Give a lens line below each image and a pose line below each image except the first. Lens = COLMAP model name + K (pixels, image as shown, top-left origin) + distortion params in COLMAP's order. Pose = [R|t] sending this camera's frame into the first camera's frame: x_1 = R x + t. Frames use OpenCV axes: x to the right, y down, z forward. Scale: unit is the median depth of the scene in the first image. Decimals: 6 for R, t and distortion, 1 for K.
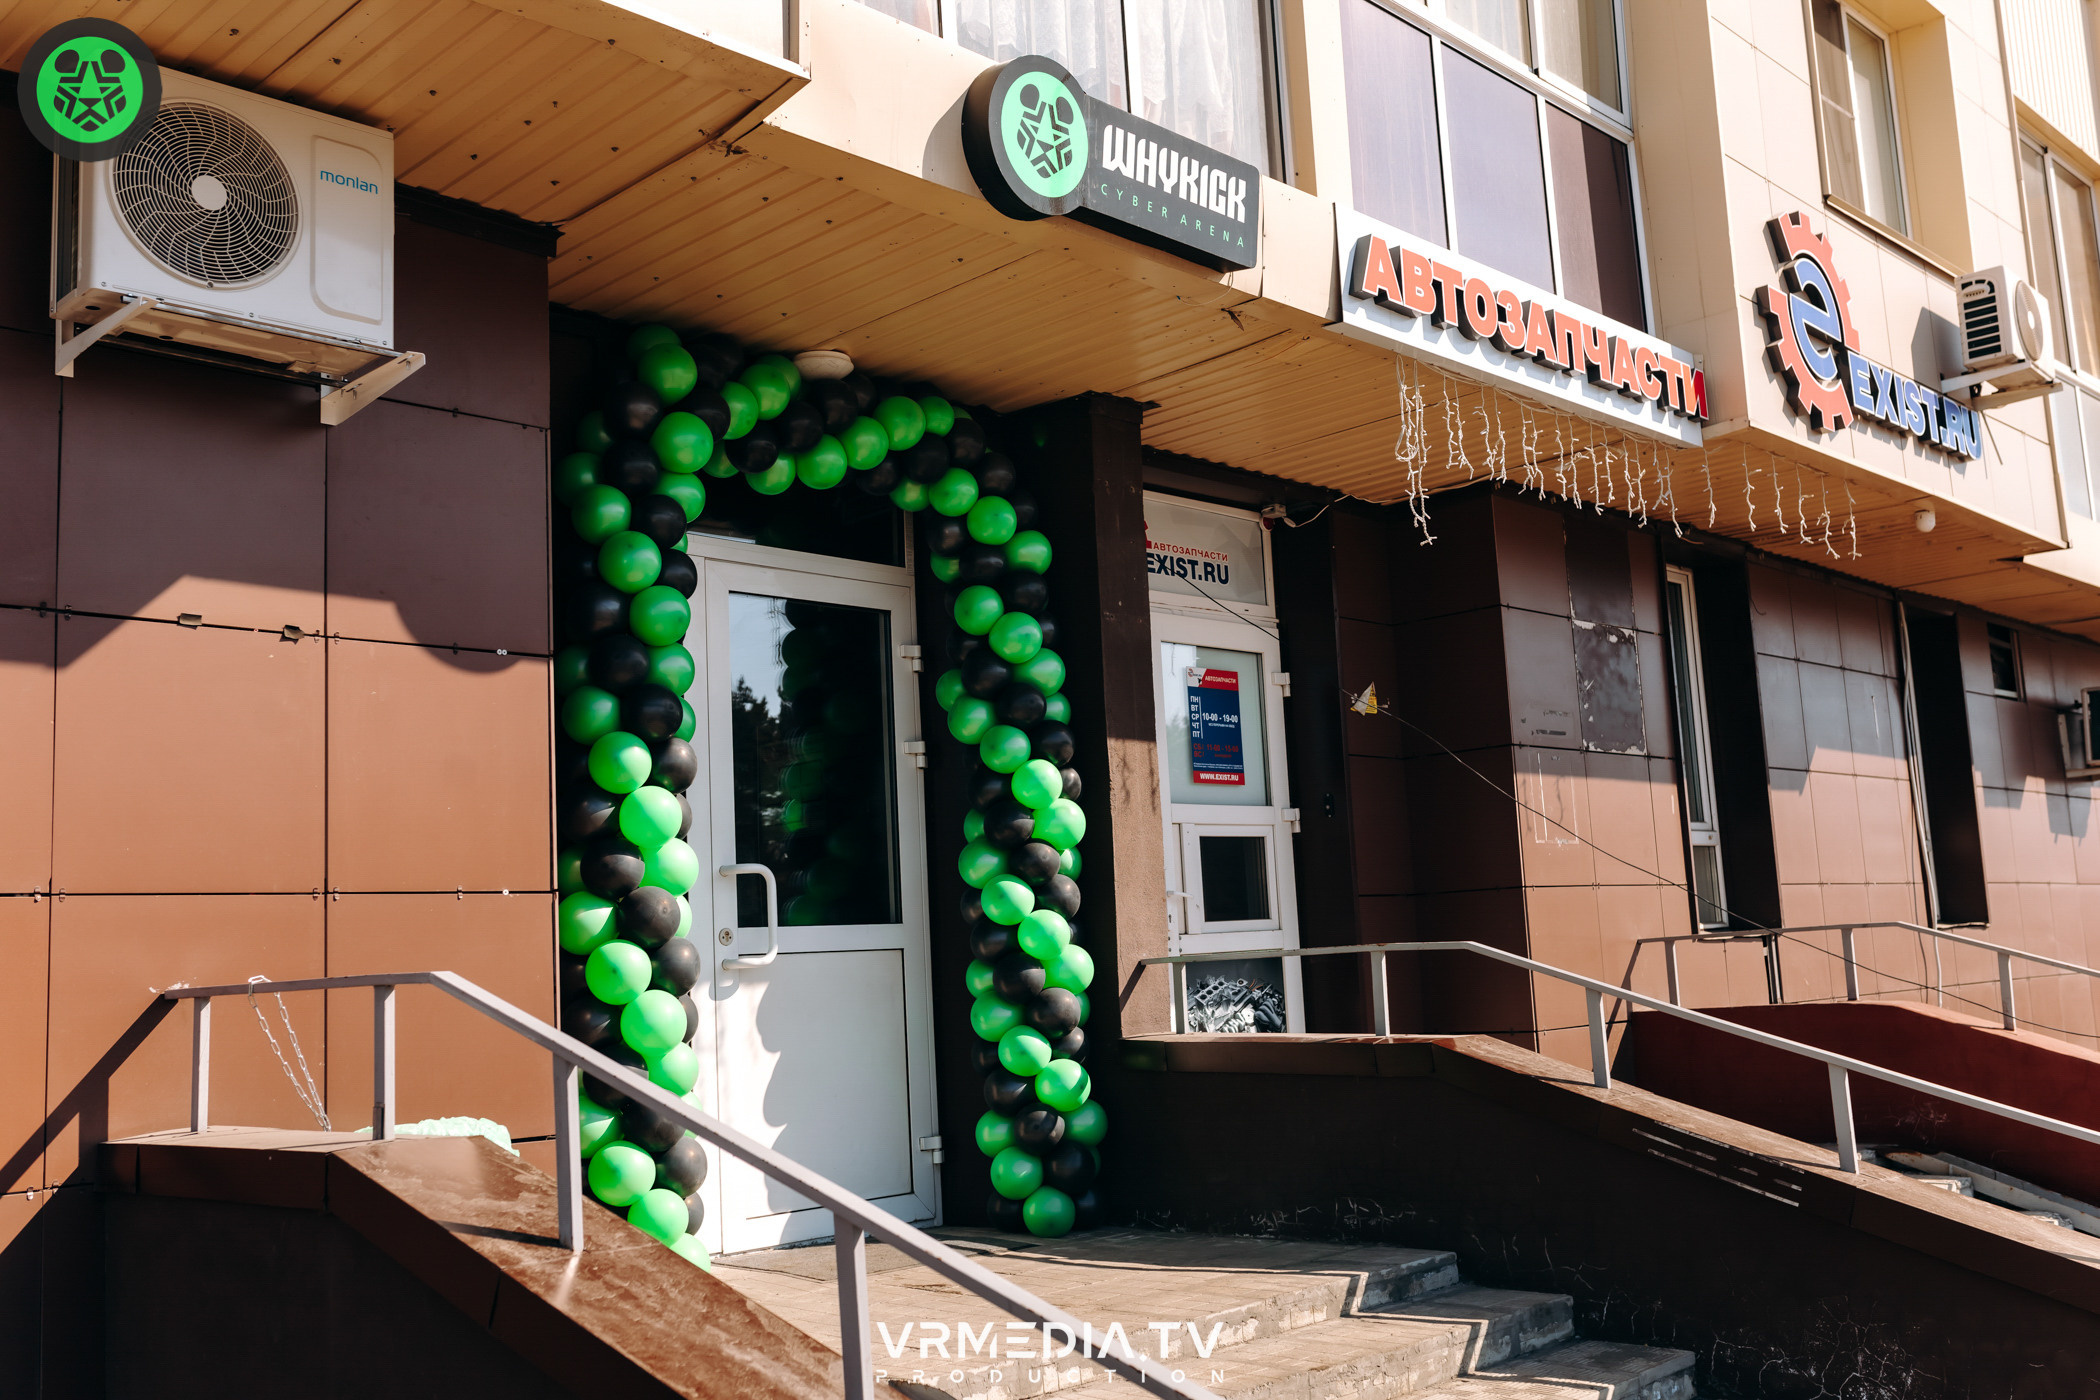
lens RADIAL K [[1945.7, 0, 1050.1], [0, 1945.7, 699.4], [0, 0, 1]] dist [-0.000198, 0.000000]
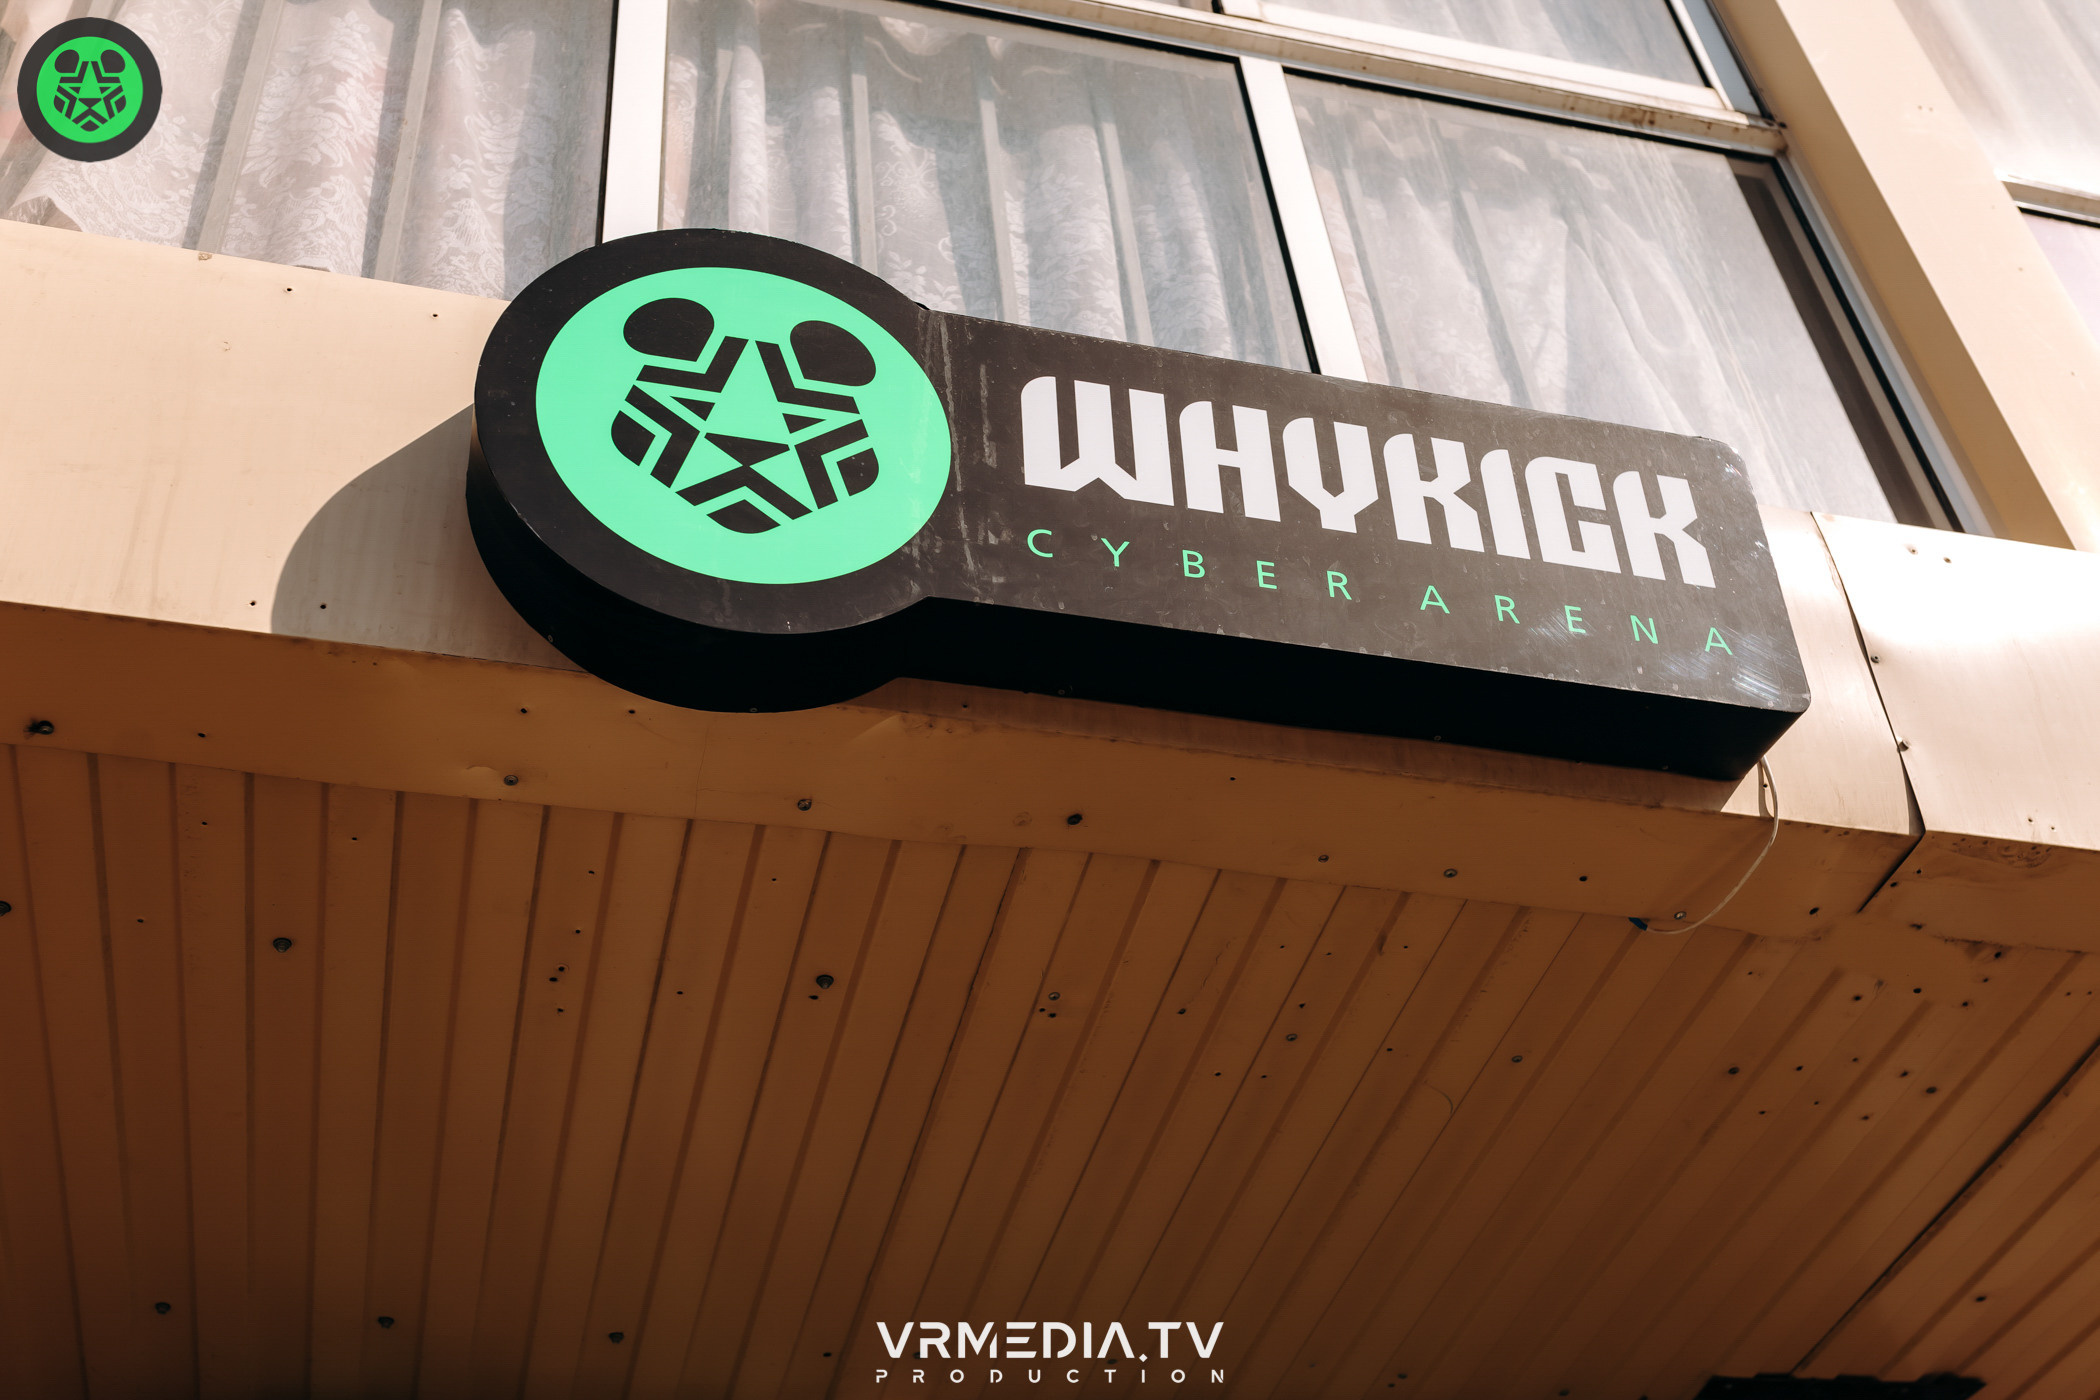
lens RADIAL K [[2313.3, 0, 1050.8], [0, 2313.3, 699.2], [0, 0, 1]] dist [0.006844, 0.000000]
pose [[0.856002, -0.365386, -0.365724, 0.146254], [0.109699, 0.819702, -0.562187, -0.048447], [0.505200, 0.441113, 0.741749, 0.751336]]
